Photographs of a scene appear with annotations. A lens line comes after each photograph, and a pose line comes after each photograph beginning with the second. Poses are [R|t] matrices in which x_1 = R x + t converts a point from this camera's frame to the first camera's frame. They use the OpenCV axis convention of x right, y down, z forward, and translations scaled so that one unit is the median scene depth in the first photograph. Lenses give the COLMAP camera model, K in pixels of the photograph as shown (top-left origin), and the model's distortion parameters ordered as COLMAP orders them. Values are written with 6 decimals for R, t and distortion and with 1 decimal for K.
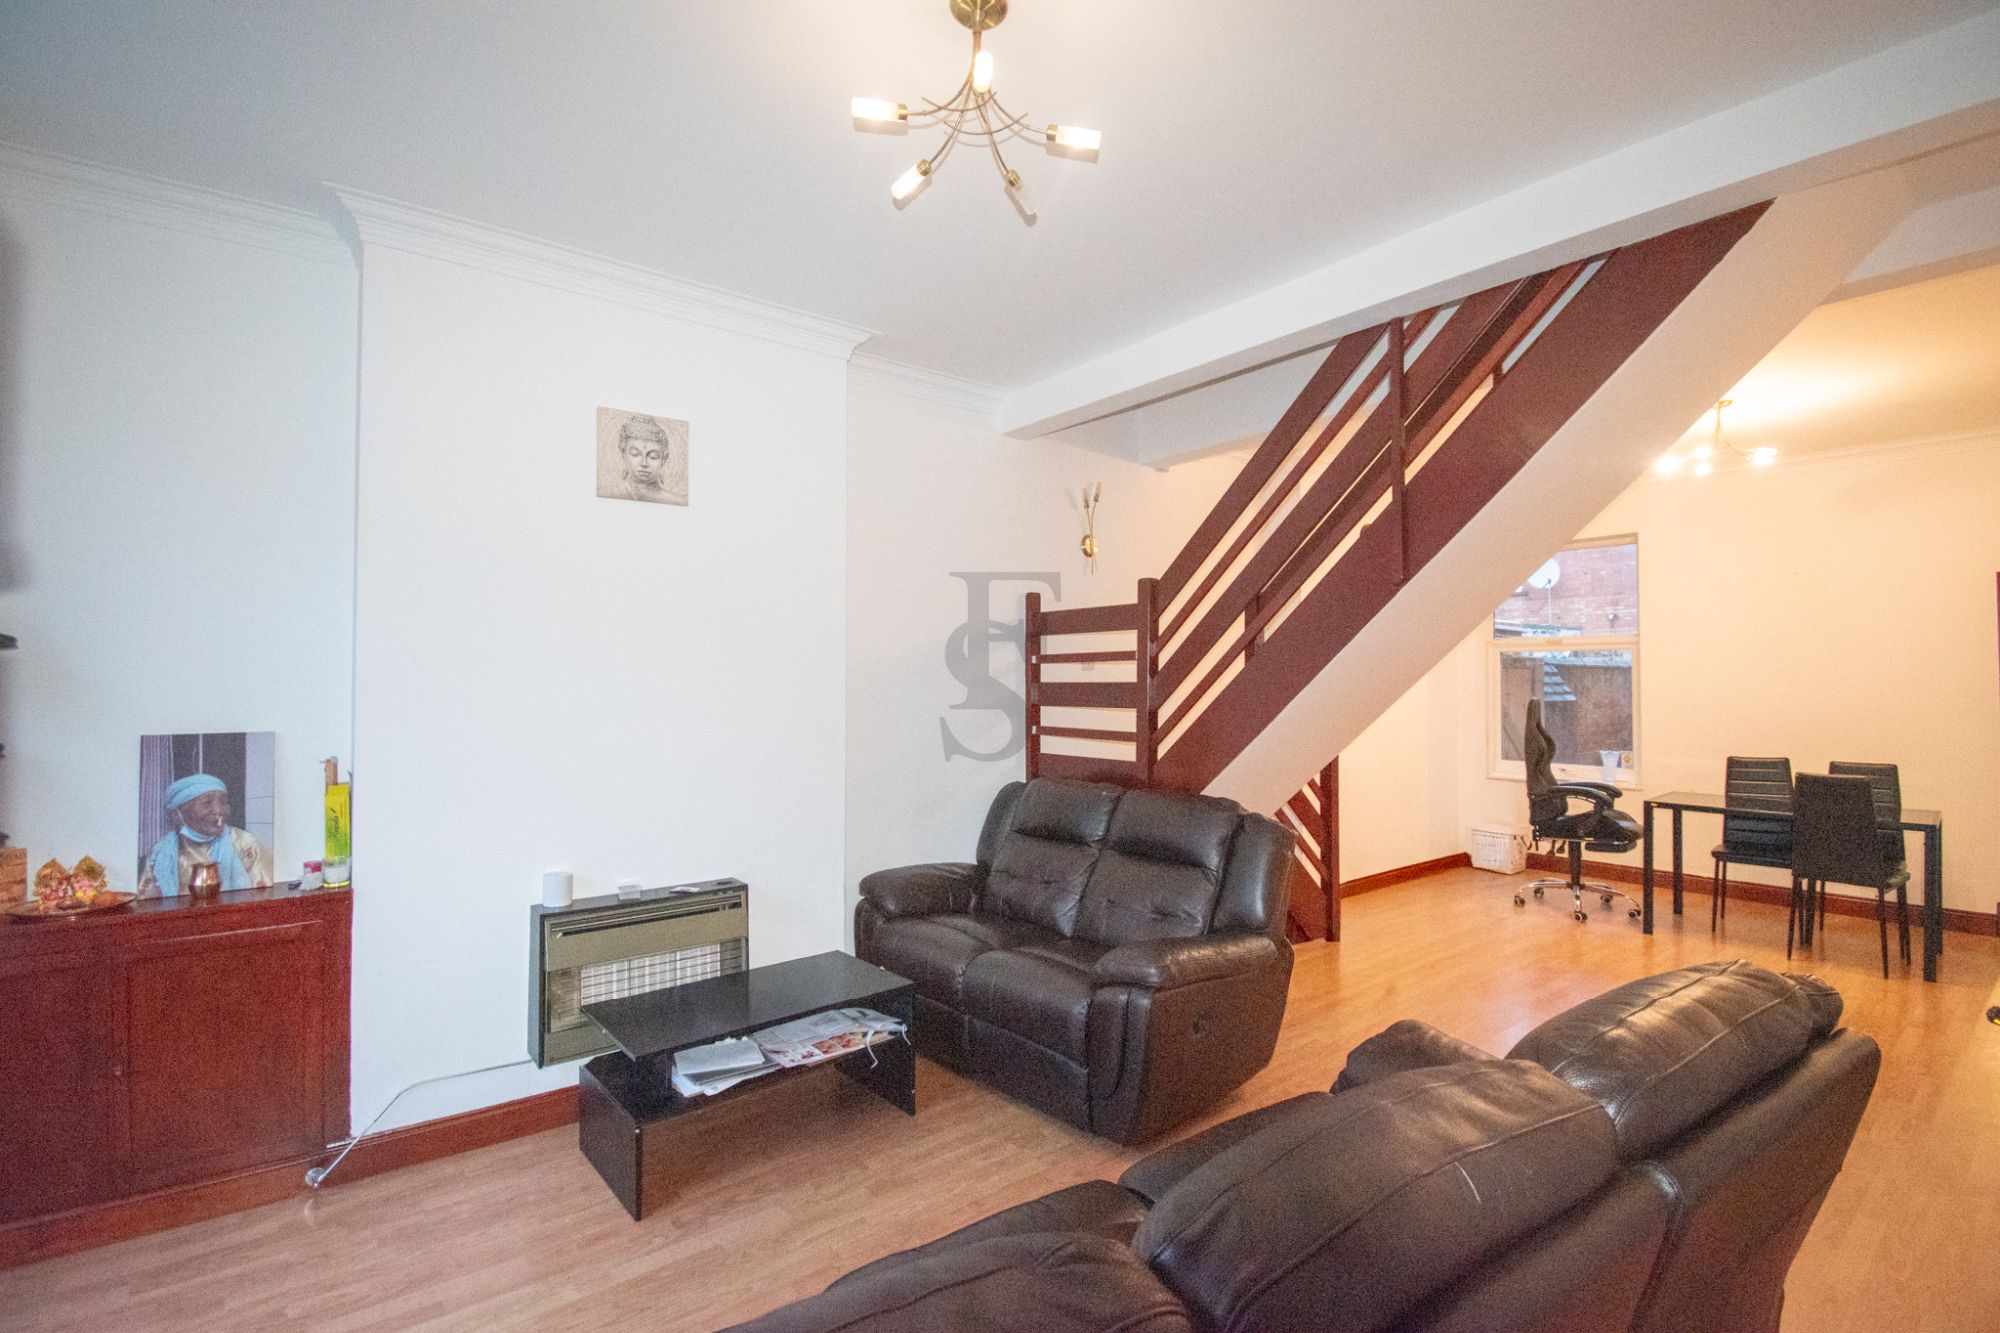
lens RADIAL K [[891.1, 0, 994.2], [0, 891.1, 660.9], [0, 0, 1]] dist [-0.021201, 0.000033]
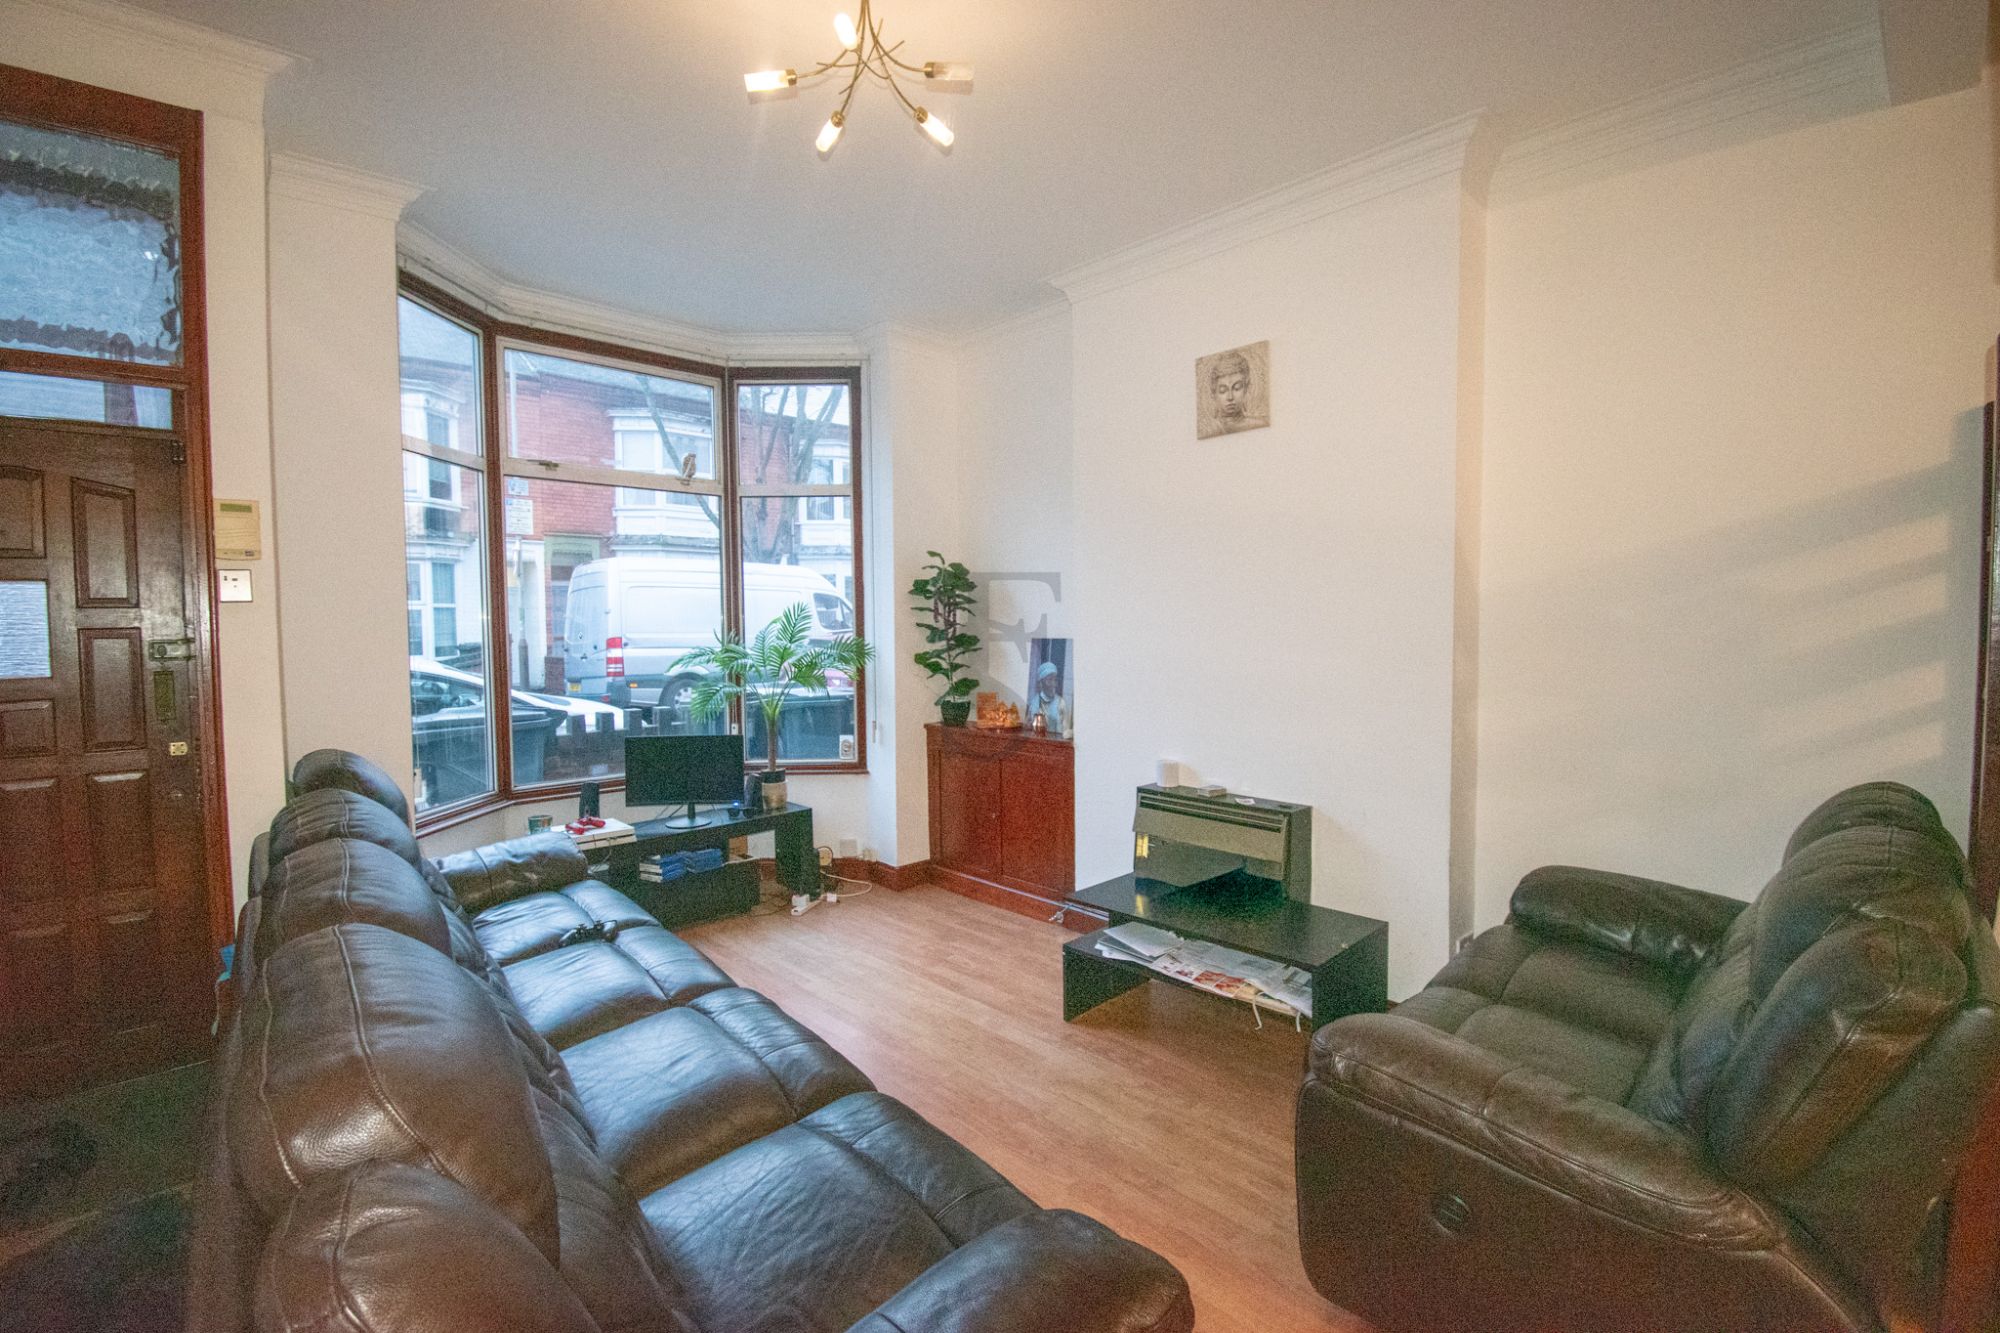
lens RADIAL K [[891.1, 0, 994.2], [0, 891.1, 660.9], [0, 0, 1]] dist [-0.021201, 0.000033]
pose [[0.082910, 0.052391, -0.995179, 0.675898], [0.036149, 0.997802, 0.055541, 0.023614], [0.995901, -0.040579, 0.080834, 0.639290]]
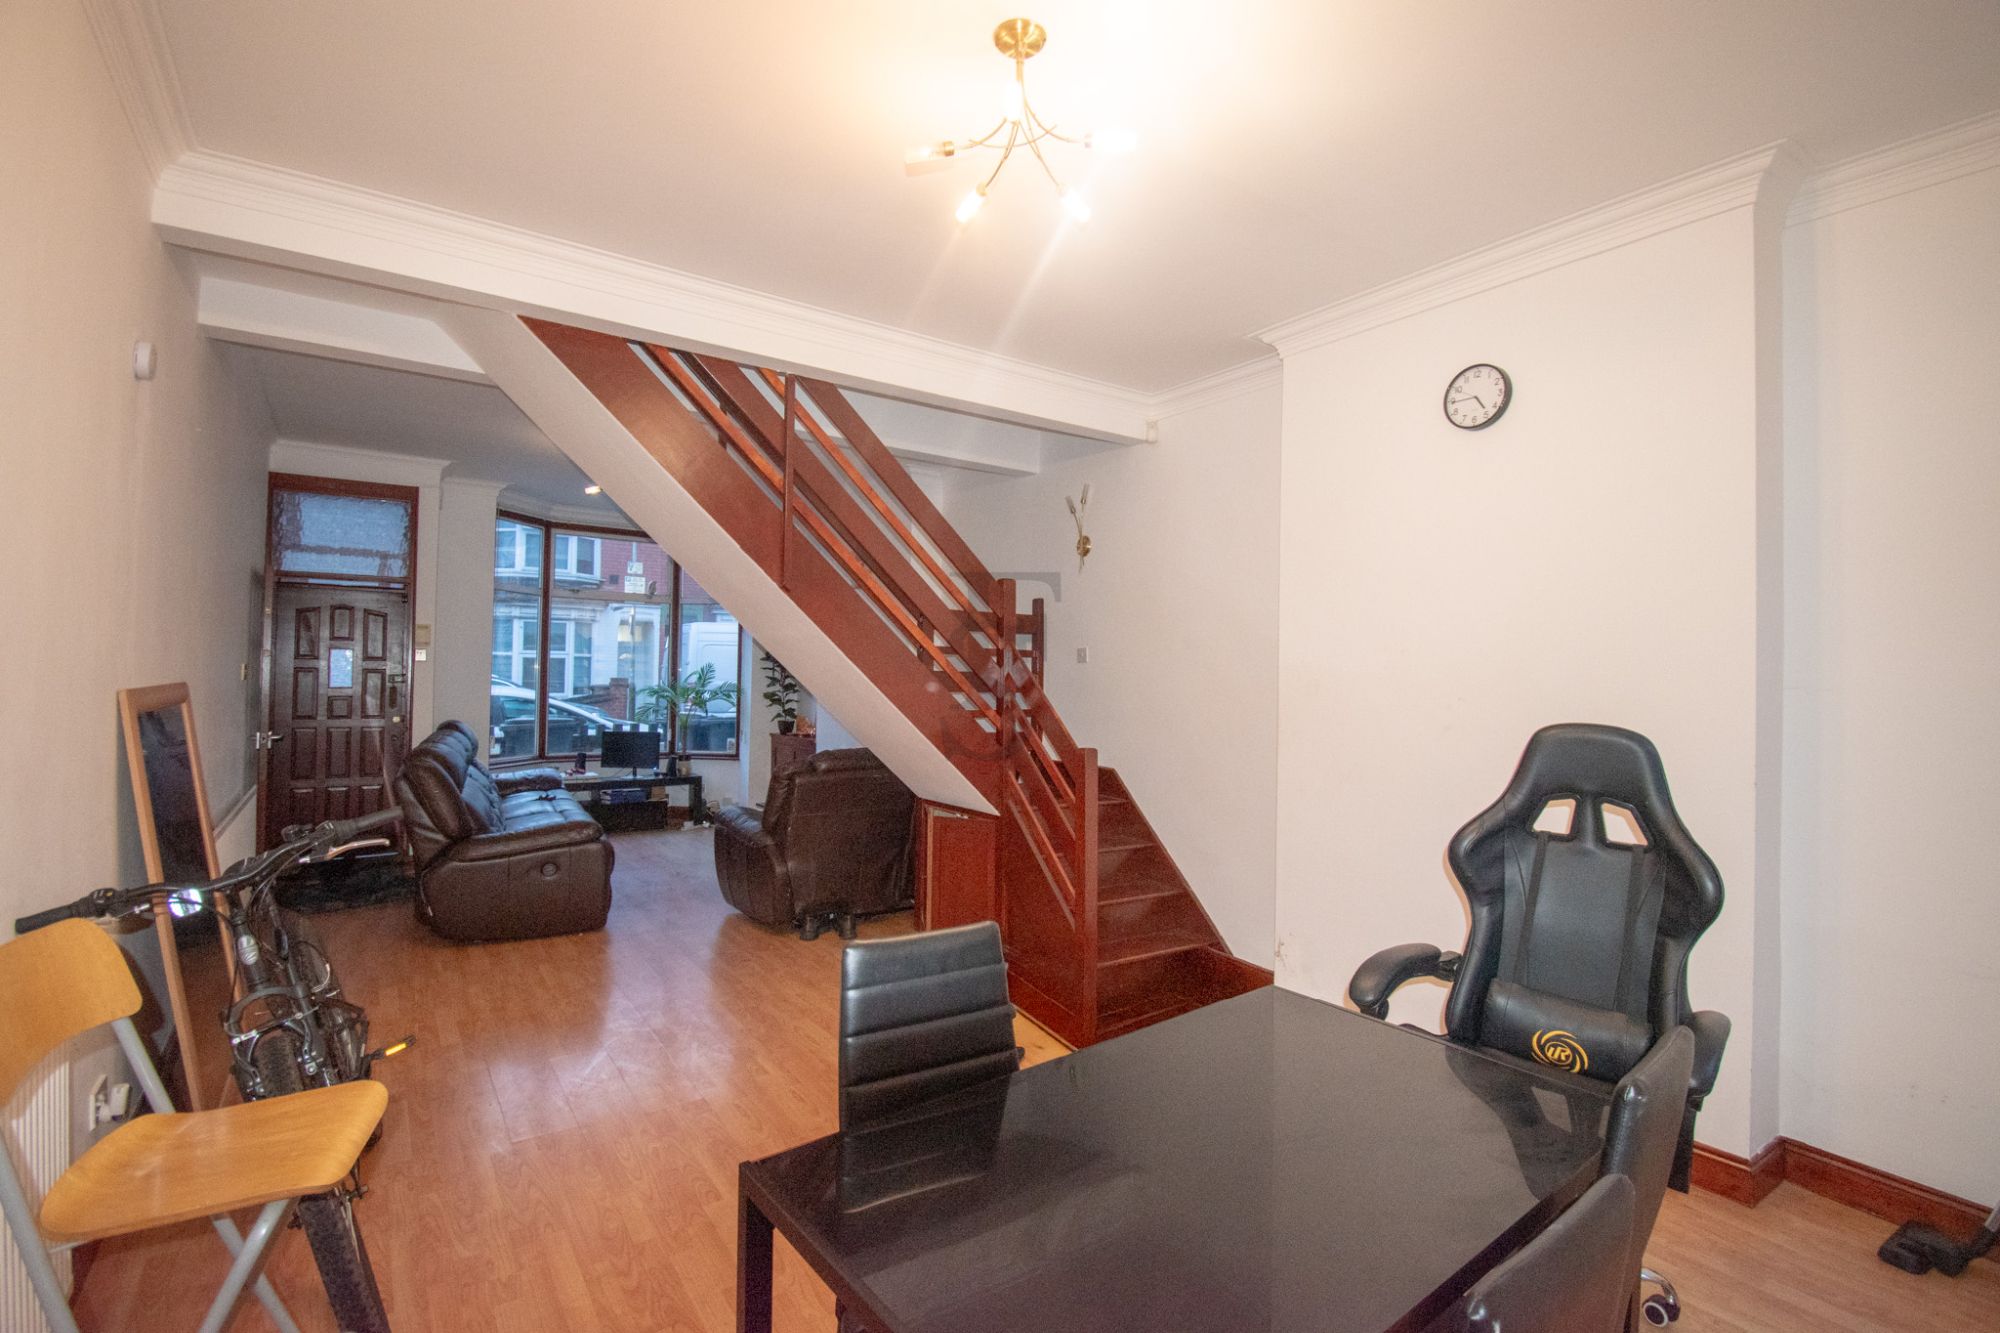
lens RADIAL K [[891.1, 0, 994.2], [0, 891.1, 660.9], [0, 0, 1]] dist [-0.021201, 0.000033]
pose [[-0.074173, -0.009138, -0.997204, 1.806836], [0.014174, 0.999847, -0.010216, 0.030788], [0.997145, -0.014892, -0.074032, 1.527774]]
